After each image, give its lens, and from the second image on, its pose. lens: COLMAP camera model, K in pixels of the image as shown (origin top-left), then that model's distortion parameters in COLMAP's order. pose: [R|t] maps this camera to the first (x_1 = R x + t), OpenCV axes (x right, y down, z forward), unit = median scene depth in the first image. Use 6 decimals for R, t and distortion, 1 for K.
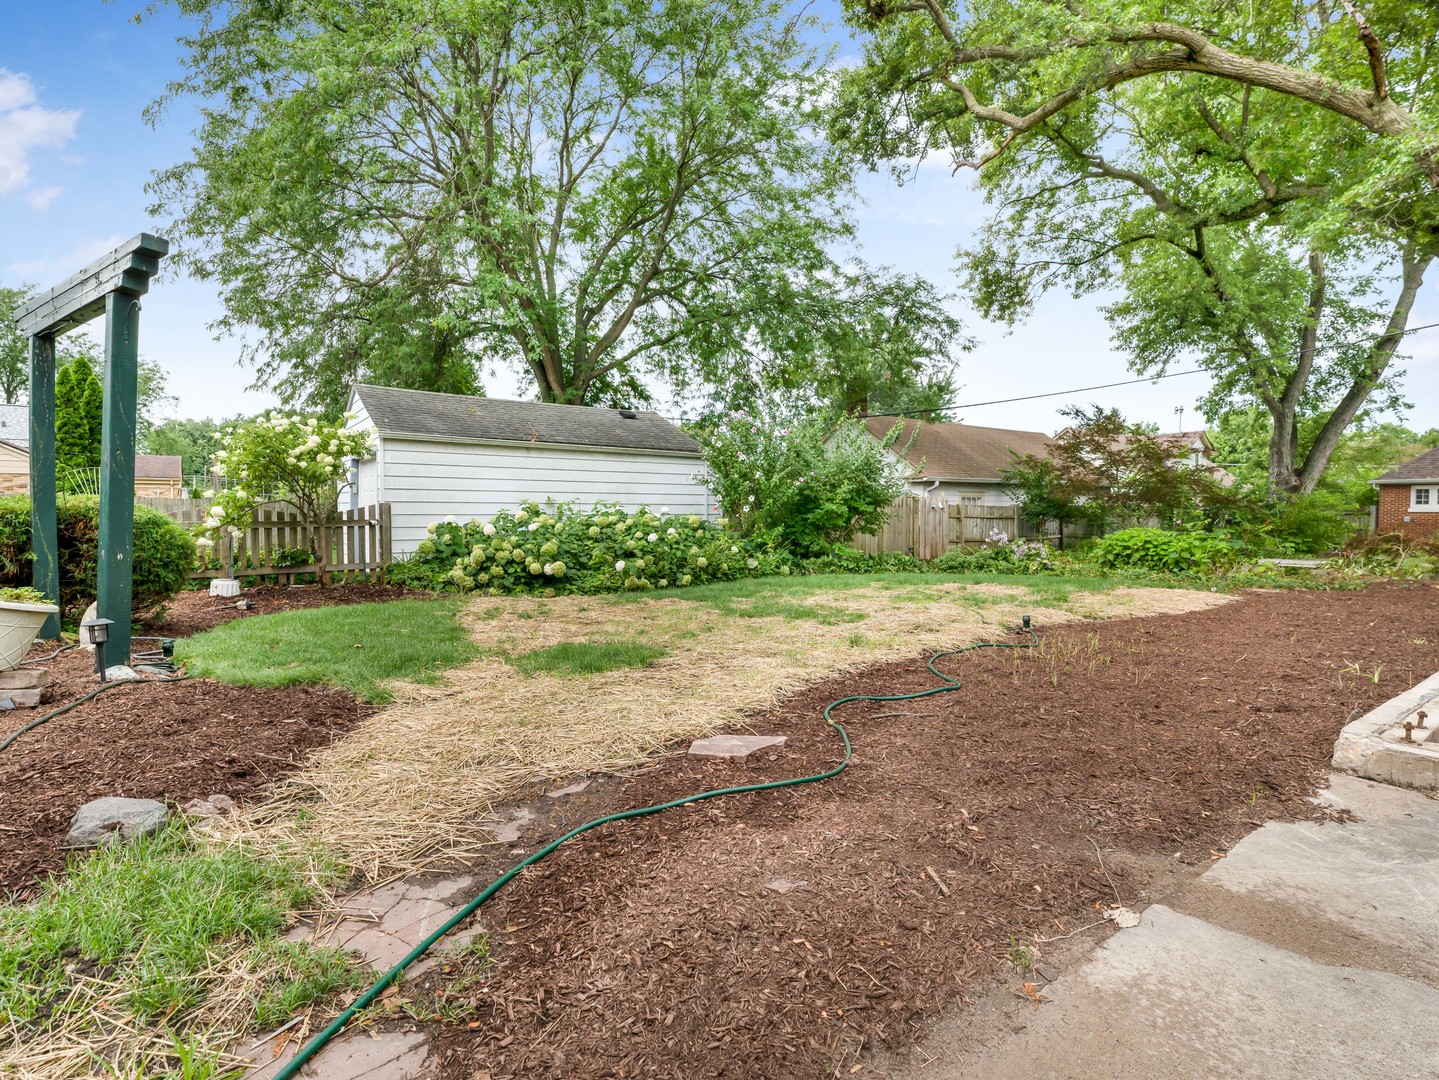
lens RADIAL K [[721.8, 0, 717.1], [0, 721.8, 545.5], [0, 0, 1]] dist [0.003867, 0.000319]
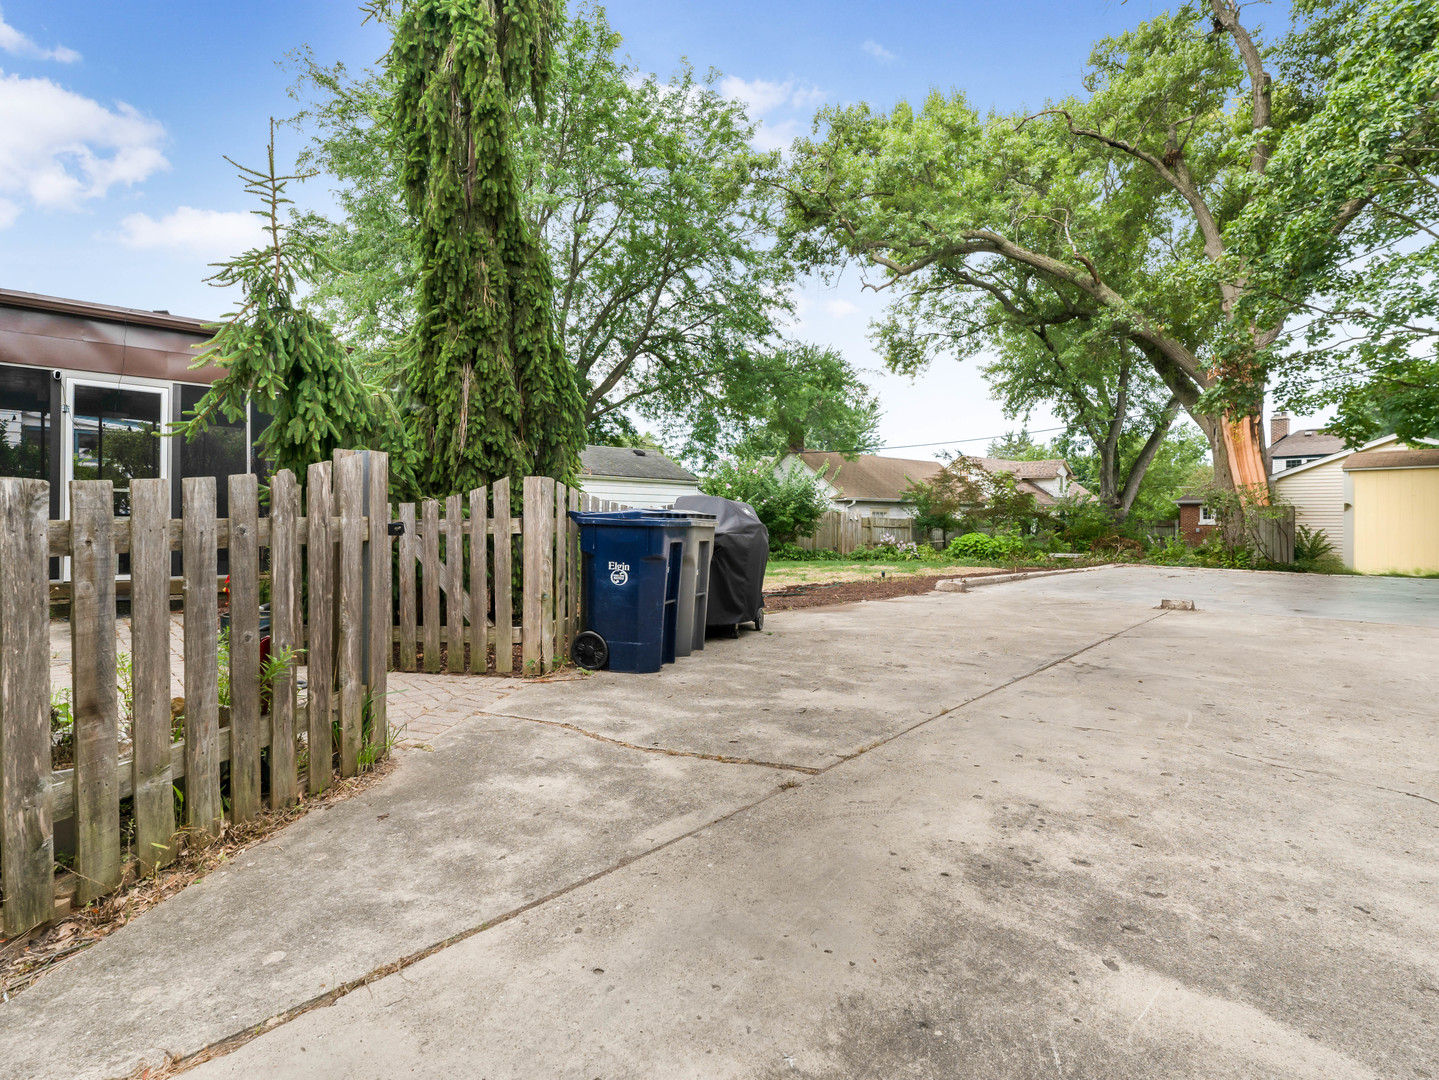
lens RADIAL K [[721.8, 0, 720.5], [0, 721.8, 535.1], [0, 0, 1]] dist [0.003867, 0.000319]
pose [[0.995400, 0.002916, 0.095757, -0.063577], [-0.000011, 0.999540, -0.030324, 0.014693], [-0.095802, 0.030183, 0.994943, -0.270858]]
